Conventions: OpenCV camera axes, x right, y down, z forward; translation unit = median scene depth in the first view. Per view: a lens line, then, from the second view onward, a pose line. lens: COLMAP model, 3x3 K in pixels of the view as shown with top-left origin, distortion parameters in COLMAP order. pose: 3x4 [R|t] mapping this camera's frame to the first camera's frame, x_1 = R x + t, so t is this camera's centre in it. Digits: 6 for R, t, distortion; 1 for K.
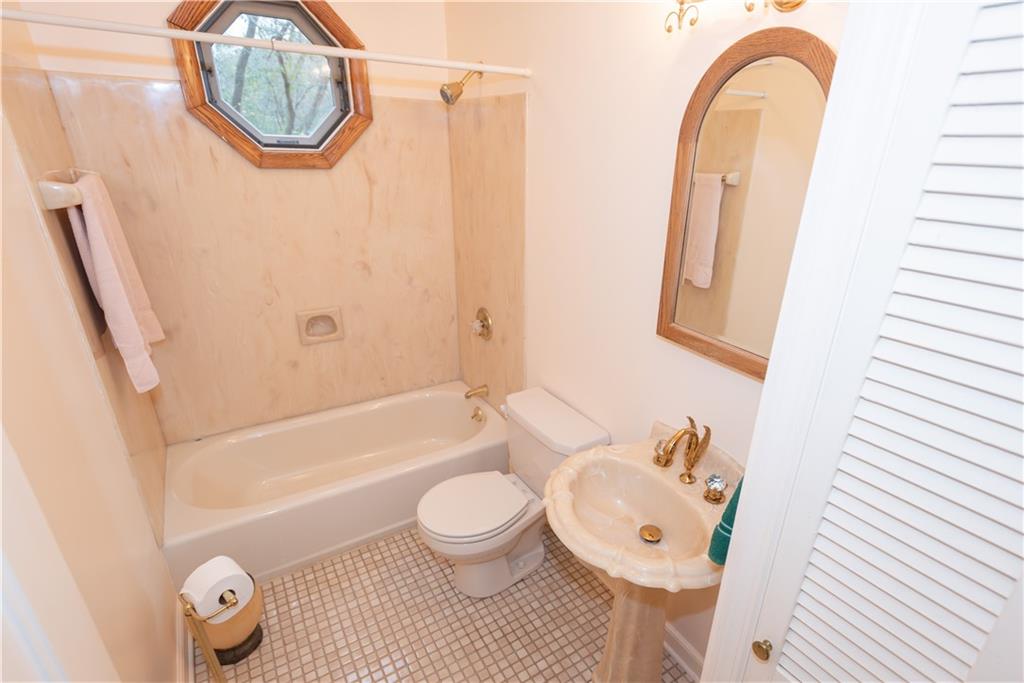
lens RADIAL K [[489.5, 0, 513.6], [0, 489.5, 342.8], [0, 0, 1]] dist [0.003040, 0.000203]
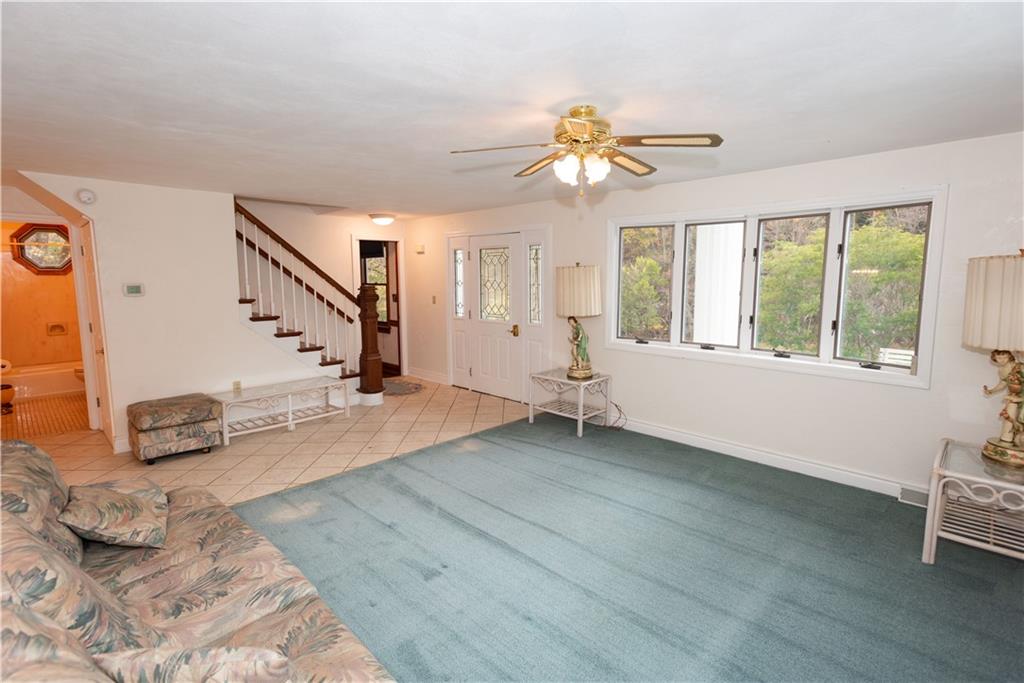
lens RADIAL K [[489.5, 0, 512.4], [0, 489.5, 338.0], [0, 0, 1]] dist [0.003040, 0.000203]
pose [[0.961608, -0.031765, 0.272581, 1.381835], [0.102096, 0.963389, -0.247908, 1.010461], [-0.254727, 0.266220, 0.929646, -2.320567]]
